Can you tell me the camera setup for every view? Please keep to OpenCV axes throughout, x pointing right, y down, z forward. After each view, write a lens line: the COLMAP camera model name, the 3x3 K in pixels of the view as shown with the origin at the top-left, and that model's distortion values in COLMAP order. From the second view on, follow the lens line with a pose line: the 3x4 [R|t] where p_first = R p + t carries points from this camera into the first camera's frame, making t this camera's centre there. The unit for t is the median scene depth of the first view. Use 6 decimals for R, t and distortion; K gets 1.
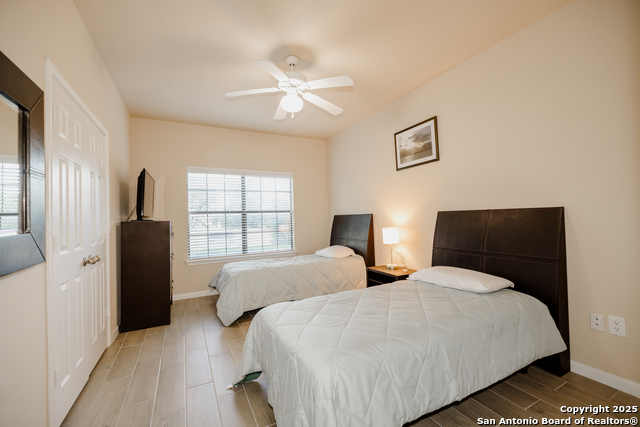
lens RADIAL K [[267.3, 0, 319.6], [0, 267.3, 212.8], [0, 0, 1]] dist [-0.004277, -0.001020]
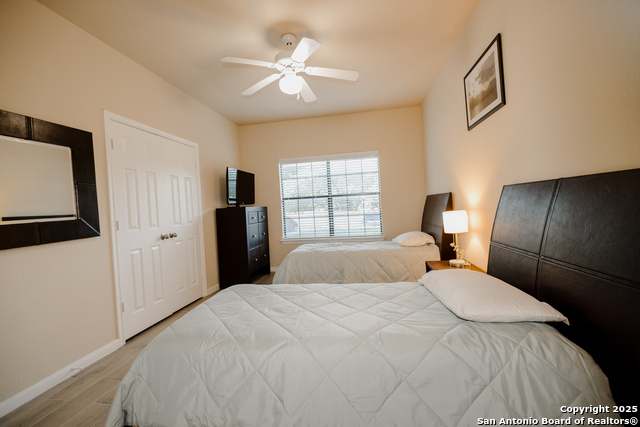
lens RADIAL K [[267.3, 0, 320.4], [0, 267.3, 214.9], [0, 0, 1]] dist [-0.004277, -0.001020]
pose [[0.800978, -0.001757, -0.598691, 0.346489], [0.050141, 0.996679, 0.064158, 0.000974], [0.596590, -0.081408, 0.798406, 0.158172]]
